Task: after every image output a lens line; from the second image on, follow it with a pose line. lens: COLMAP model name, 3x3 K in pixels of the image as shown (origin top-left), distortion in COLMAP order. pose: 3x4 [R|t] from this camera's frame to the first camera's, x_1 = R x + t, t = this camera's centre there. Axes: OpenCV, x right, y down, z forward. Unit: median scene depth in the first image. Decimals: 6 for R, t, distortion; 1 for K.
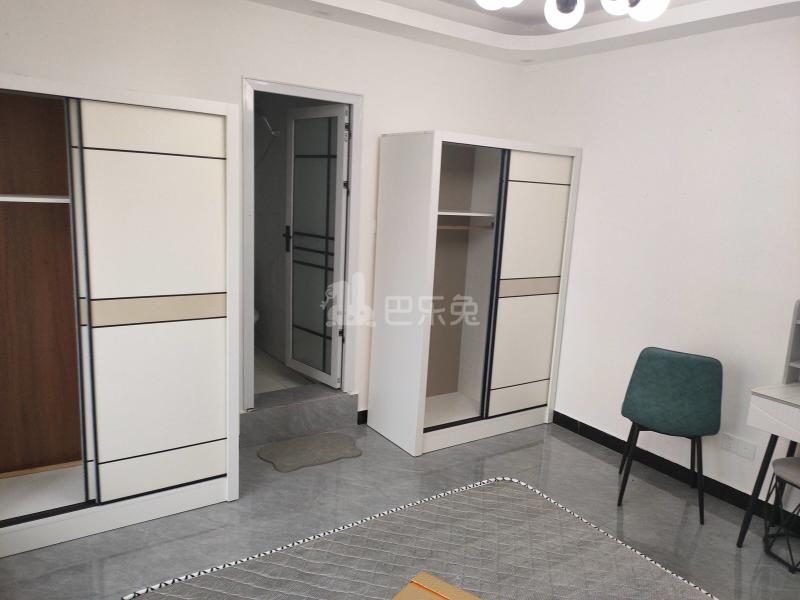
lens RADIAL K [[606.2, 0, 404.3], [0, 606.2, 301.3], [0, 0, 1]] dist [0.036217, -0.016995]
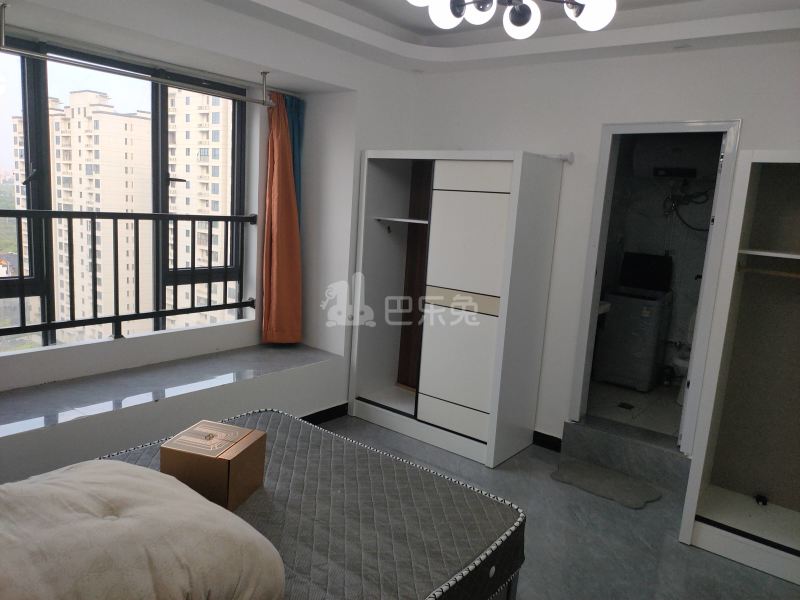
lens RADIAL K [[606.2, 0, 401.0], [0, 606.2, 307.7], [0, 0, 1]] dist [0.036217, -0.016995]
pose [[0.293831, 0.129856, -0.946996, 0.985220], [-0.227030, 0.971859, 0.062823, -0.030574], [0.928505, 0.196537, 0.315043, 0.481715]]
